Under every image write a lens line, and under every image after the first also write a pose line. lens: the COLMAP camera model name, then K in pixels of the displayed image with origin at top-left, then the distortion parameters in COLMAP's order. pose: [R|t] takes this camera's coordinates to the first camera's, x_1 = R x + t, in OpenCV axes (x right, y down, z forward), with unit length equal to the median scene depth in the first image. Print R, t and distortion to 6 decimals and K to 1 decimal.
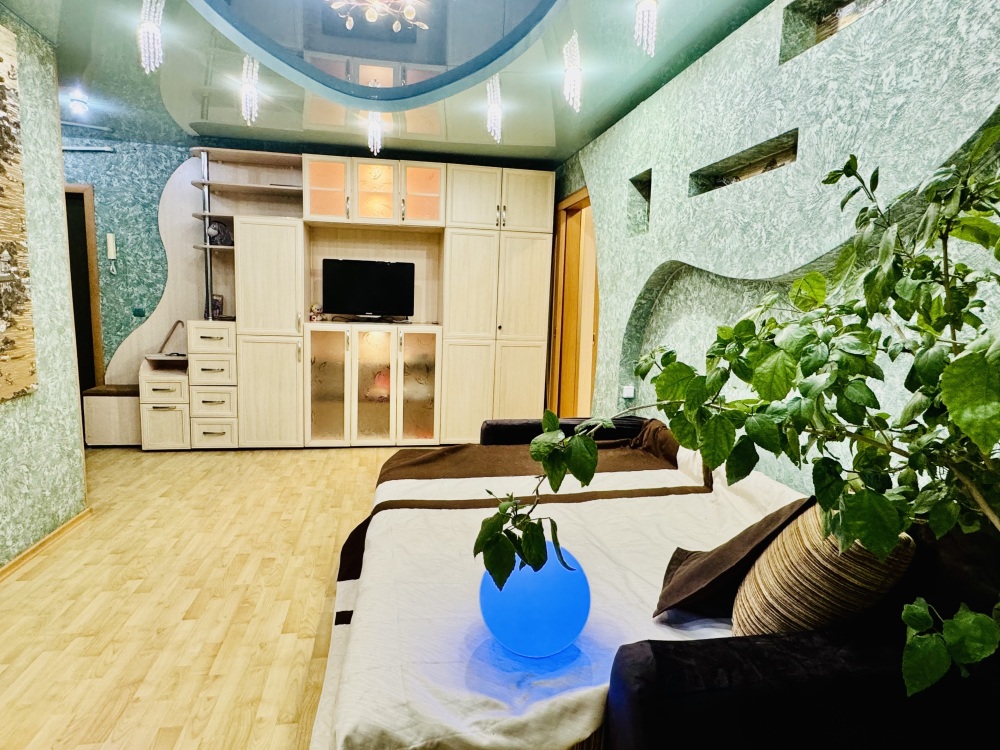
lens RADIAL K [[583.9, 0, 494.3], [0, 583.9, 373.2], [0, 0, 1]] dist [-0.003881, 0.000166]
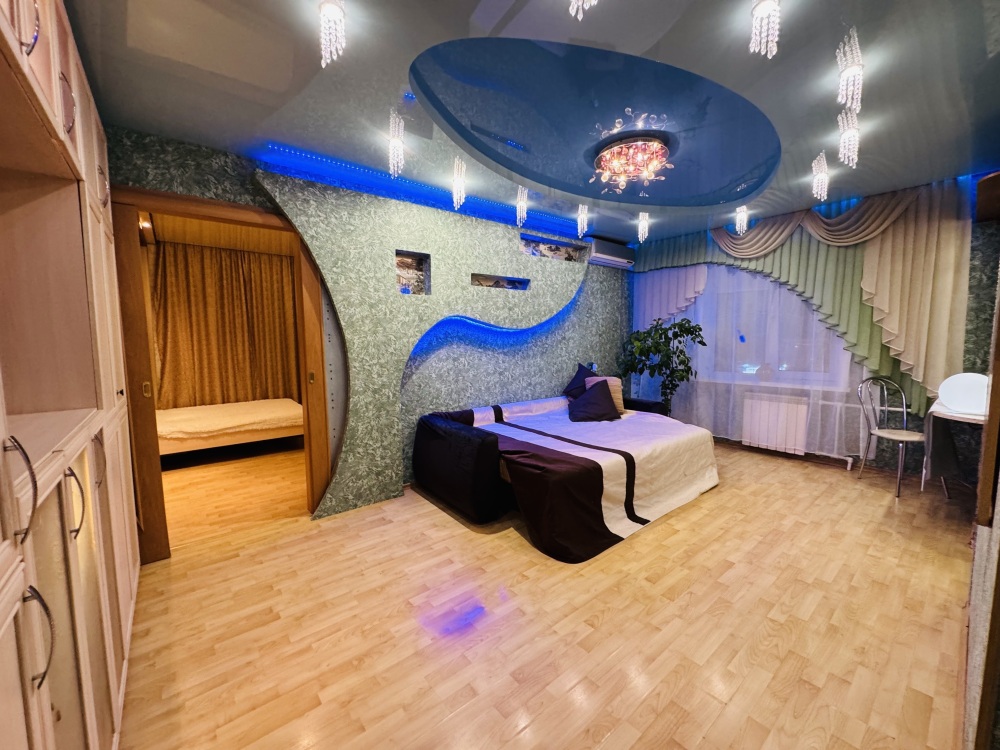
lens RADIAL K [[402.2, 0, 498.0], [0, 402.2, 373.8], [0, 0, 1]] dist [0.000882, -0.000298]
pose [[-0.481764, -0.102234, 0.870317, -0.973020], [0.100738, 0.980126, 0.170897, -0.249829], [-0.870491, 0.170006, -0.461891, 1.716440]]
